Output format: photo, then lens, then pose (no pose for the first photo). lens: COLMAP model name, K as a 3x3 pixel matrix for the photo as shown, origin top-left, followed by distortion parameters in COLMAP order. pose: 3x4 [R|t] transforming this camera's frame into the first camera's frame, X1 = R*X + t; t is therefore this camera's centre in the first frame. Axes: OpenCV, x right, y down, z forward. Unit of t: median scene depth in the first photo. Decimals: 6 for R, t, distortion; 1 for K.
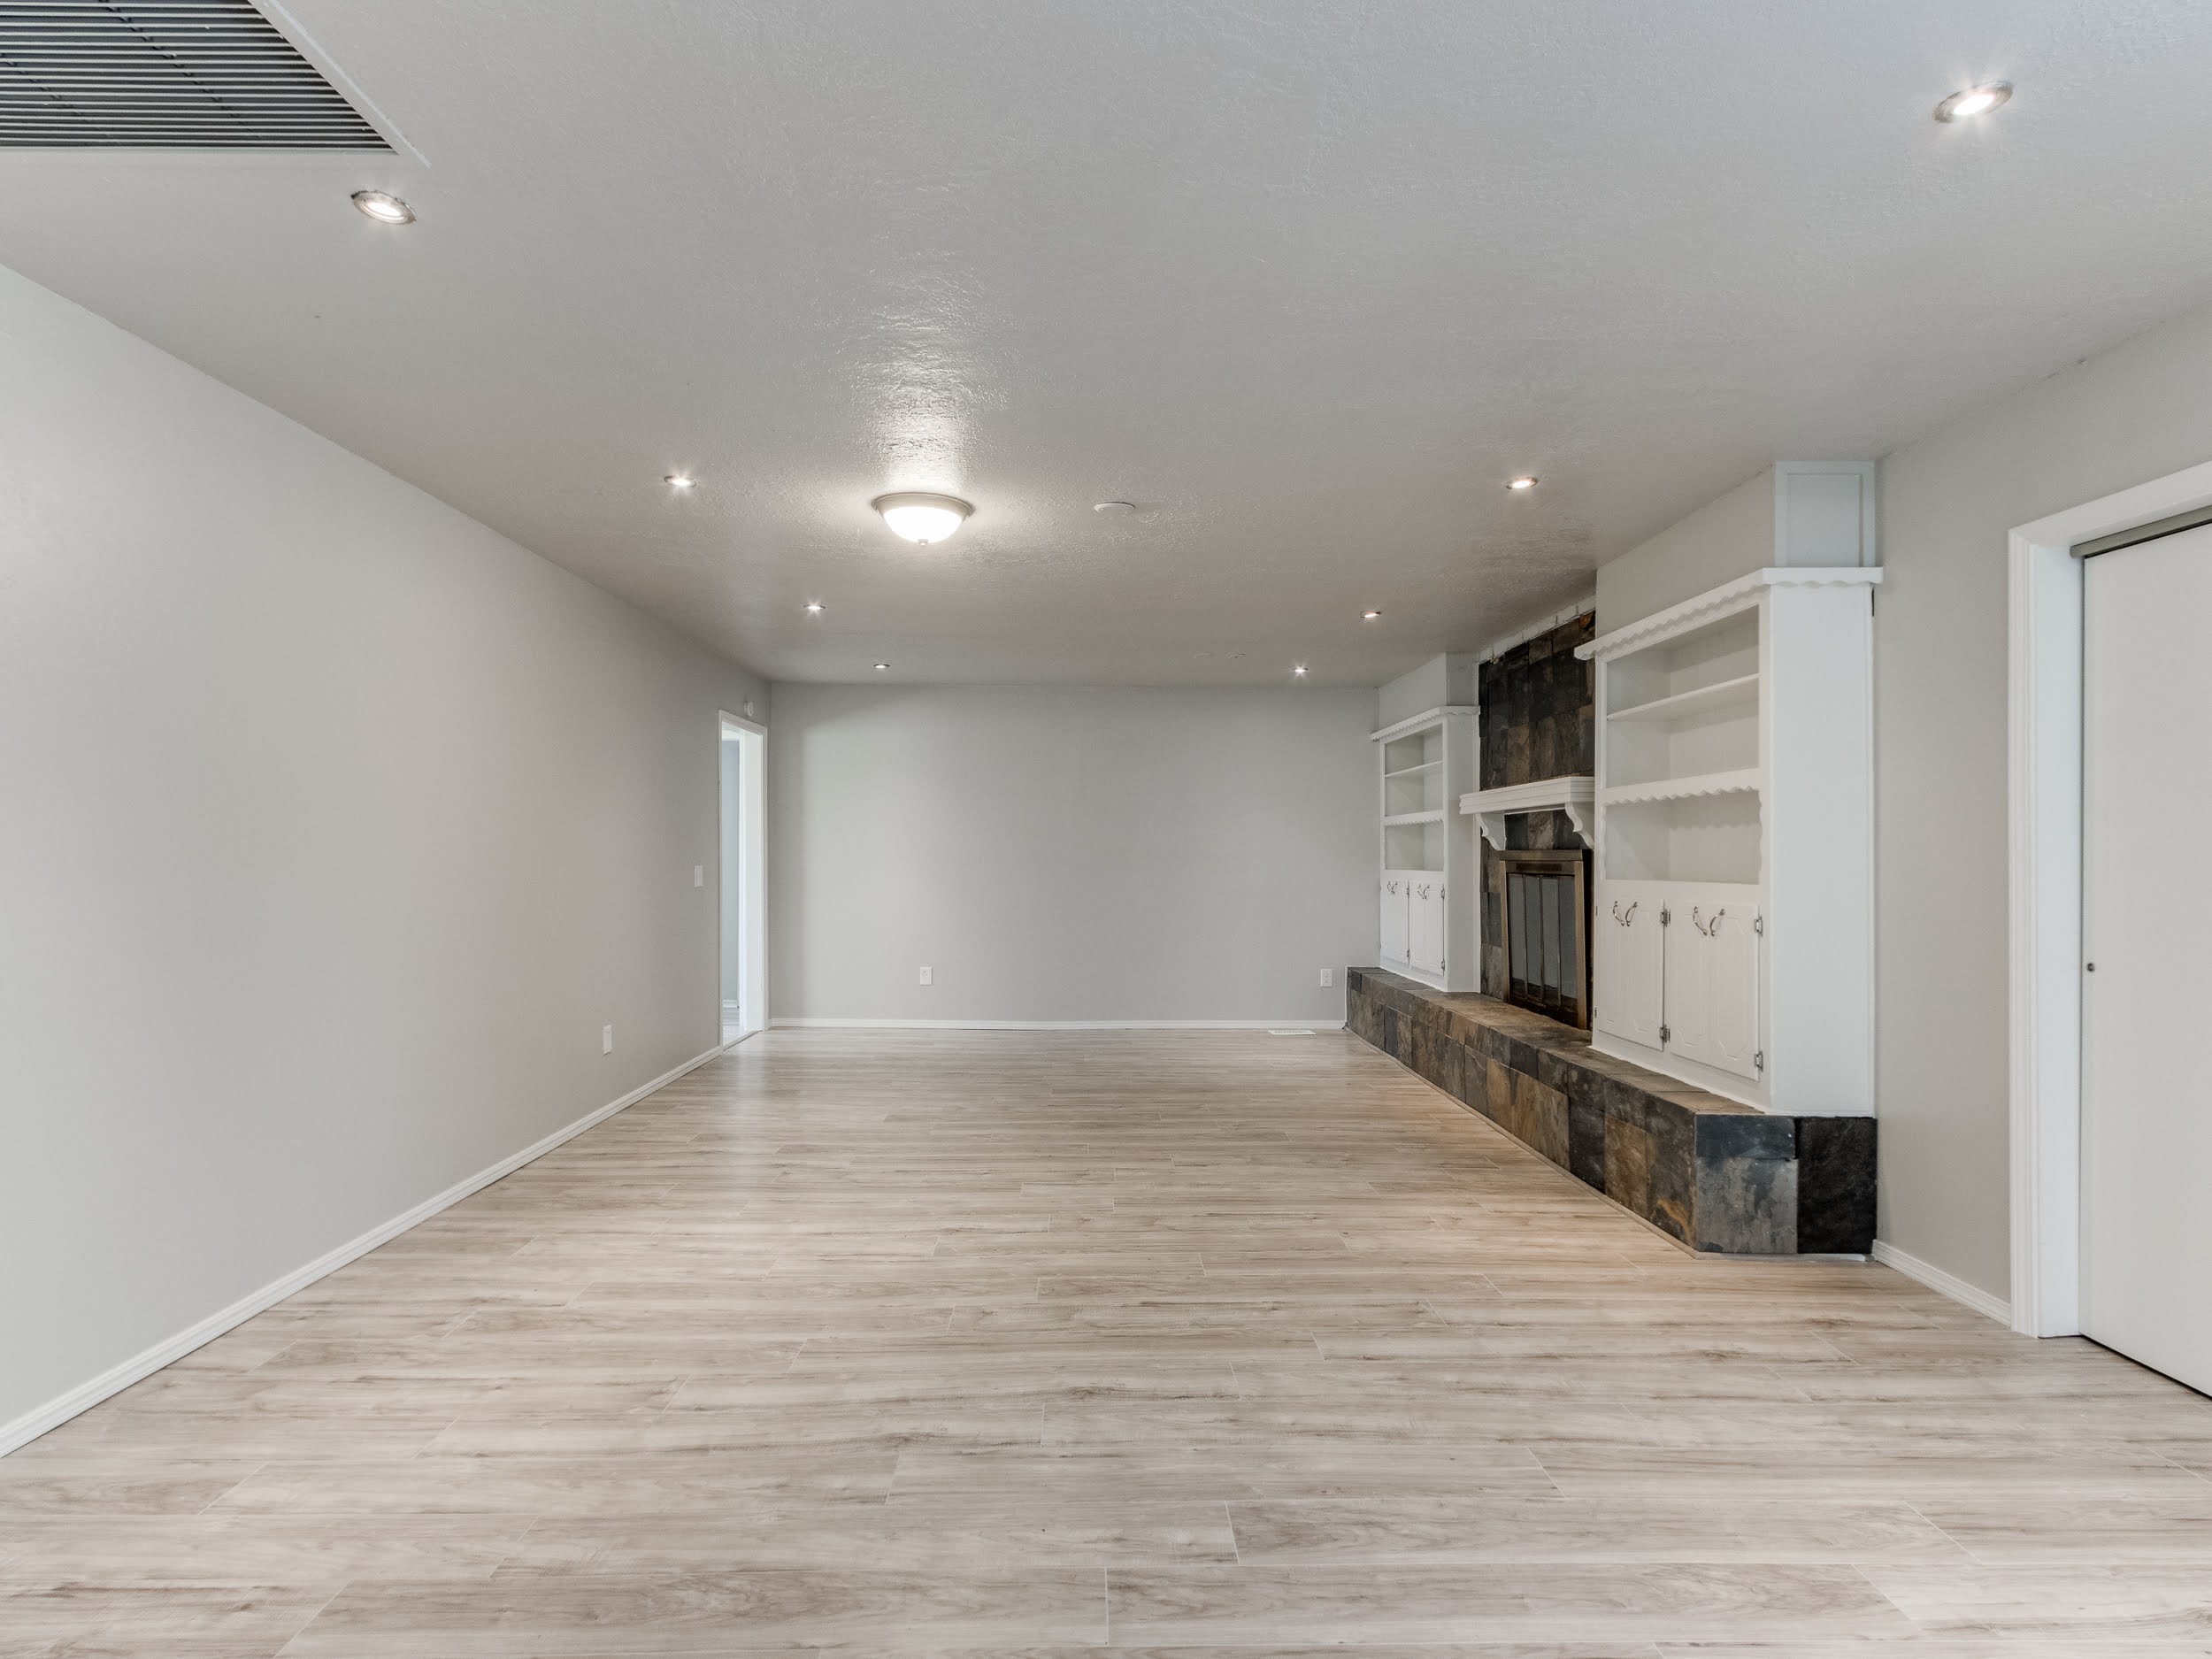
lens RADIAL K [[1171.5, 0, 1103.4], [0, 1171.5, 842.4], [0, 0, 1]] dist [0.002722, 0.000425]
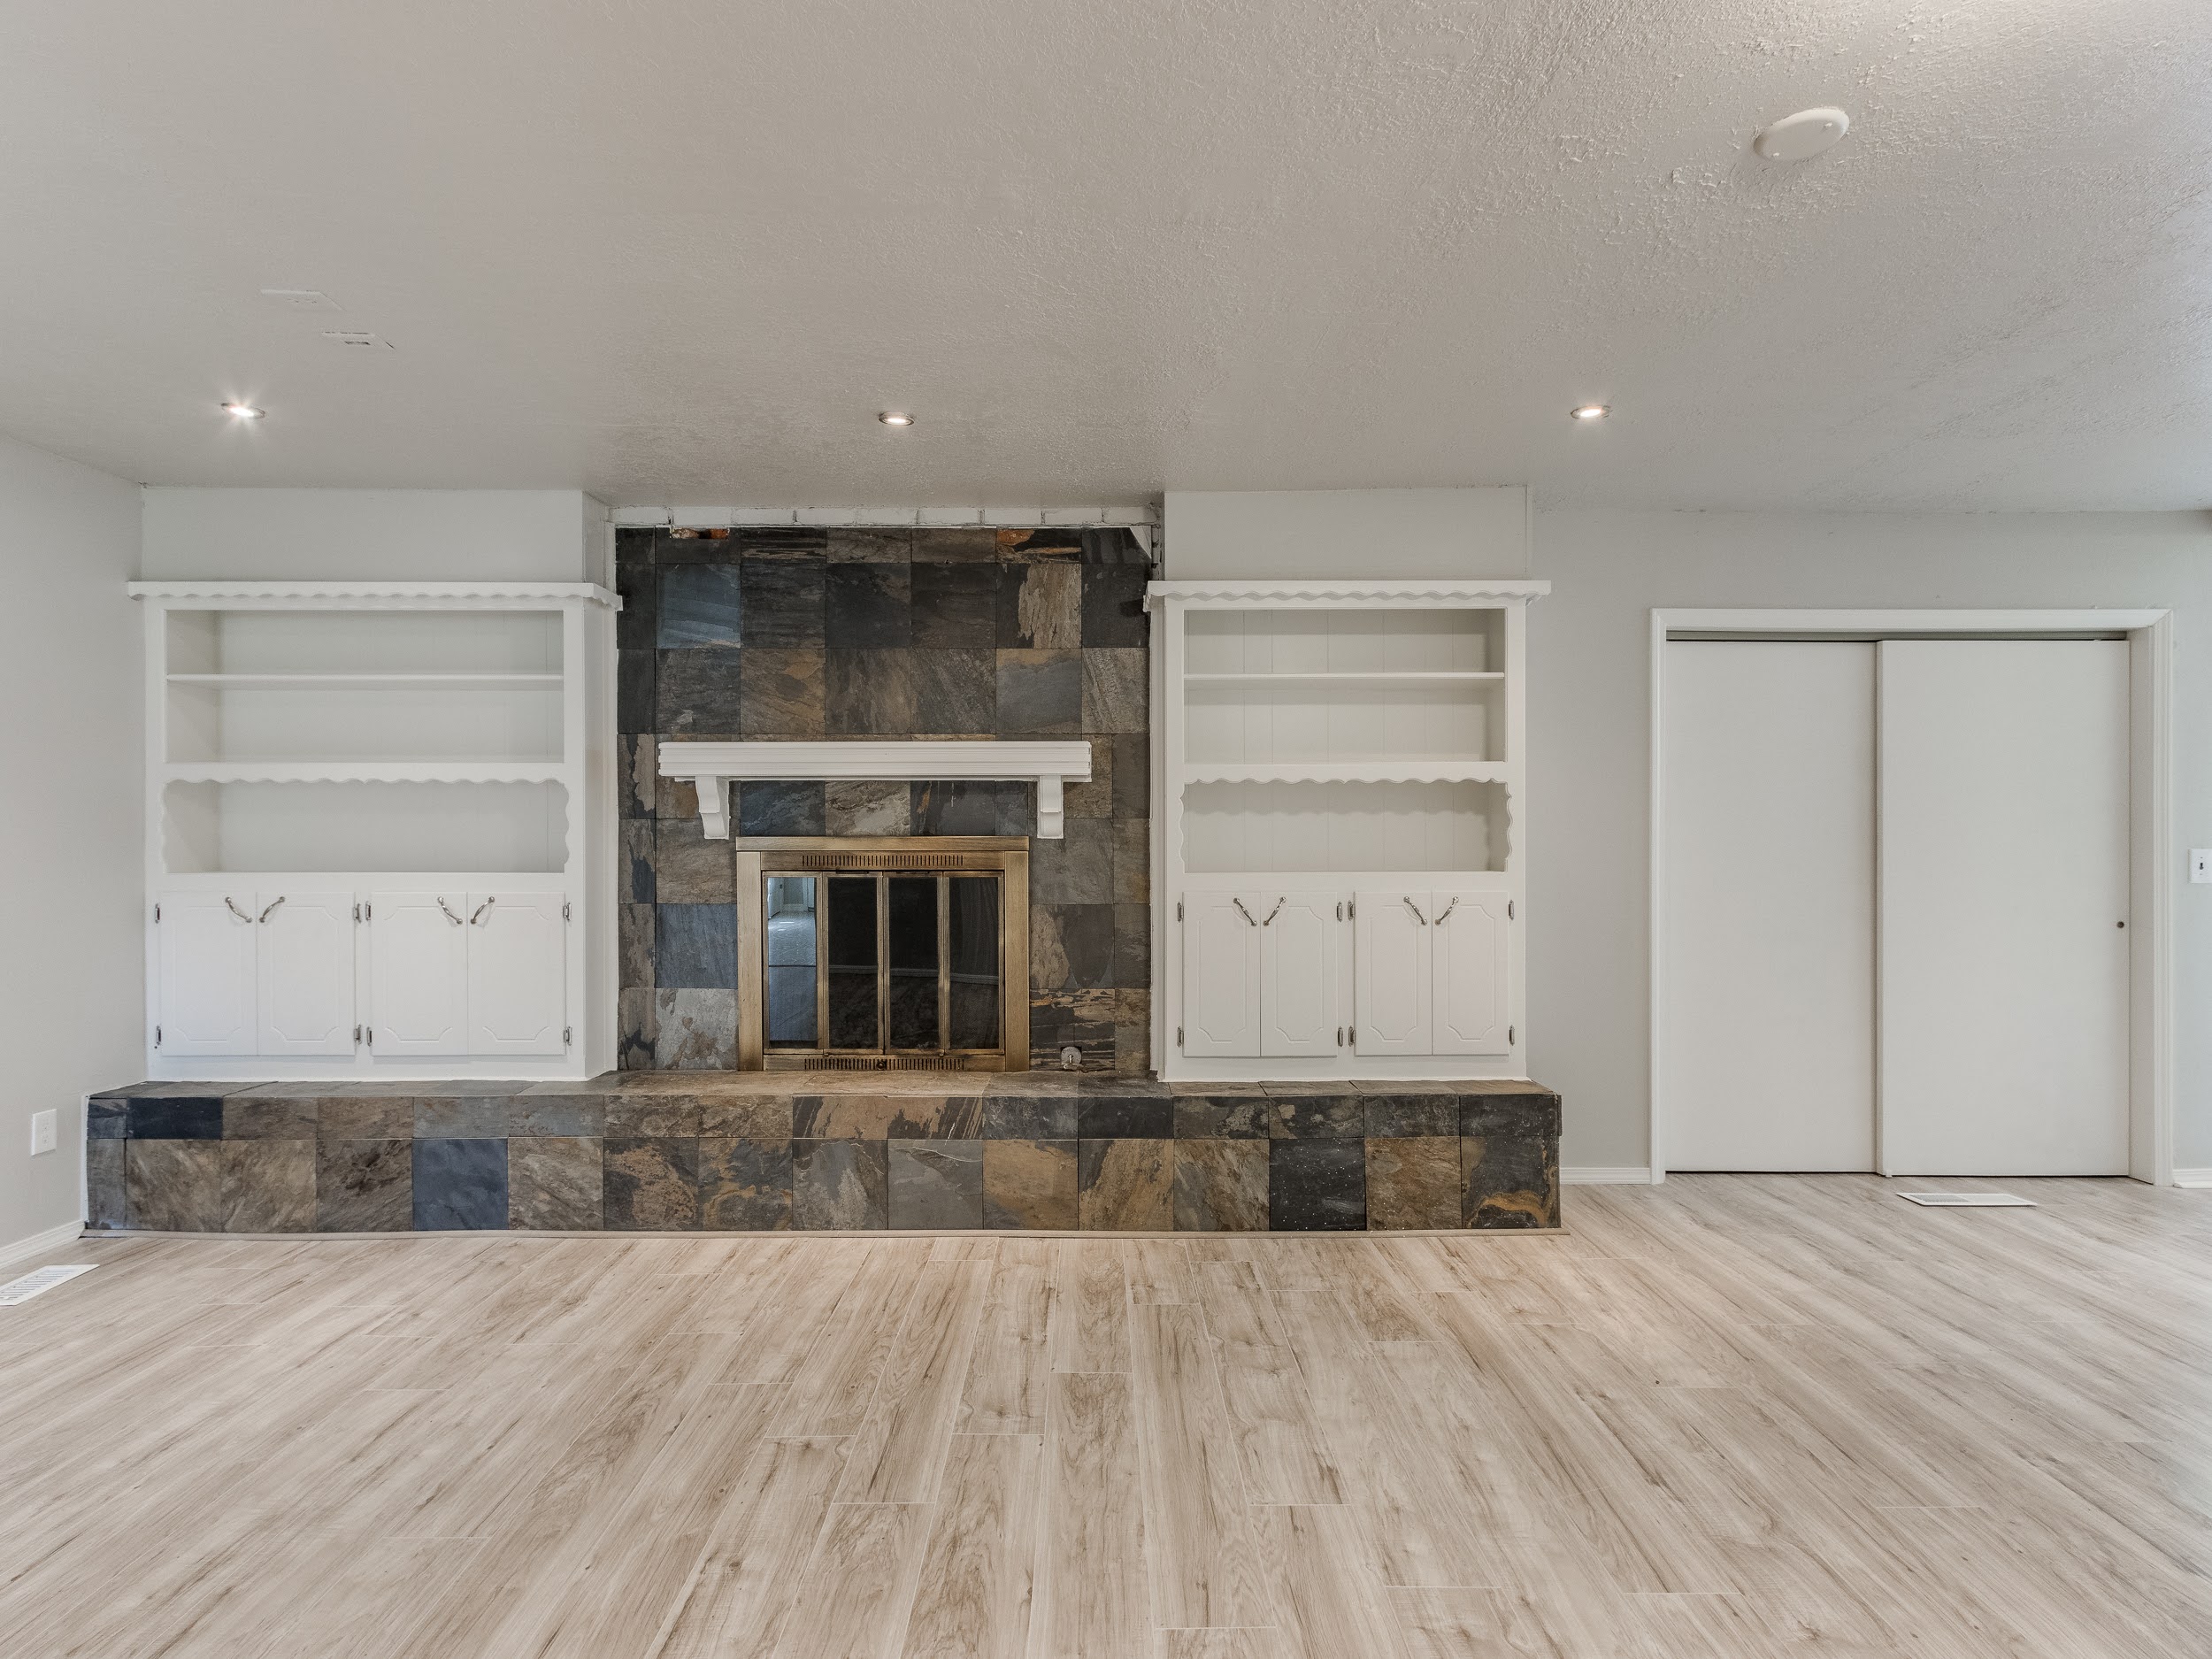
lens RADIAL K [[1171.5, 0, 1105.8], [0, 1171.5, 827.6], [0, 0, 1]] dist [0.002722, 0.000425]
pose [[0.013661, 0.003395, 0.999901, -0.446522], [-0.009996, 0.999945, -0.003258, 0.003076], [-0.999857, -0.009950, 0.013695, 1.164899]]
